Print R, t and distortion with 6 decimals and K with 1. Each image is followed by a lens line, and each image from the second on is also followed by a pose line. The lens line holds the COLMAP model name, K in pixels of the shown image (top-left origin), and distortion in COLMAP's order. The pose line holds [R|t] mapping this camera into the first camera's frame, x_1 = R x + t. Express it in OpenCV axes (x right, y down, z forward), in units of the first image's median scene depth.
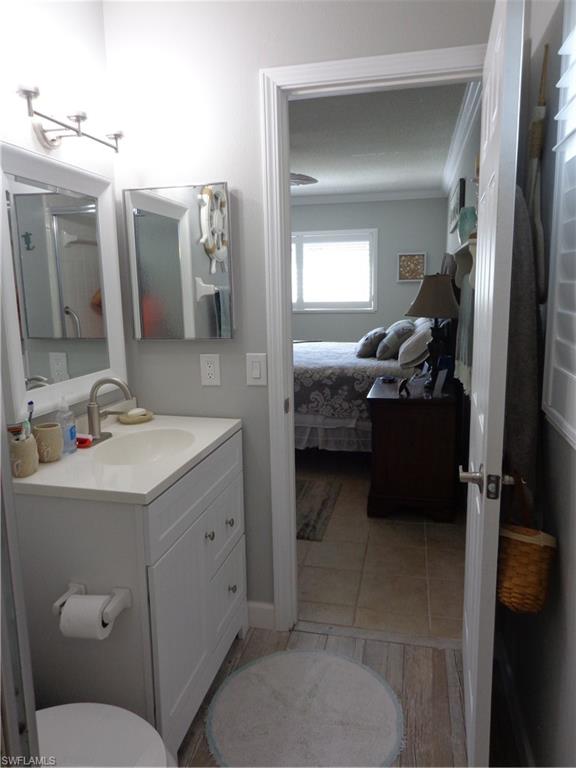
lens RADIAL K [[536.9, 0, 289.1], [0, 536.9, 382.0], [0, 0, 1]] dist [-0.006298, 0.000316]
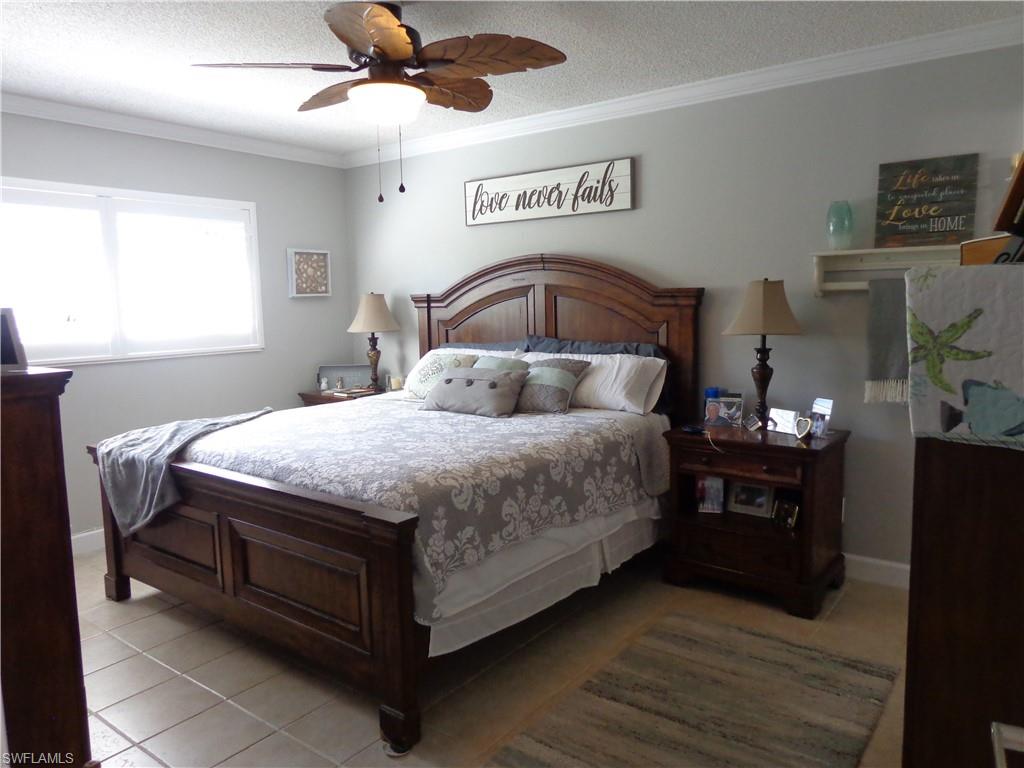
lens RADIAL K [[715.8, 0, 514.2], [0, 715.8, 383.2], [0, 0, 1]] dist [-0.006298, 0.000316]
pose [[0.394928, -0.101862, 0.913048, -0.433172], [0.177865, 0.983508, 0.032790, -0.078530], [-0.901330, 0.149450, 0.406533, 0.488846]]
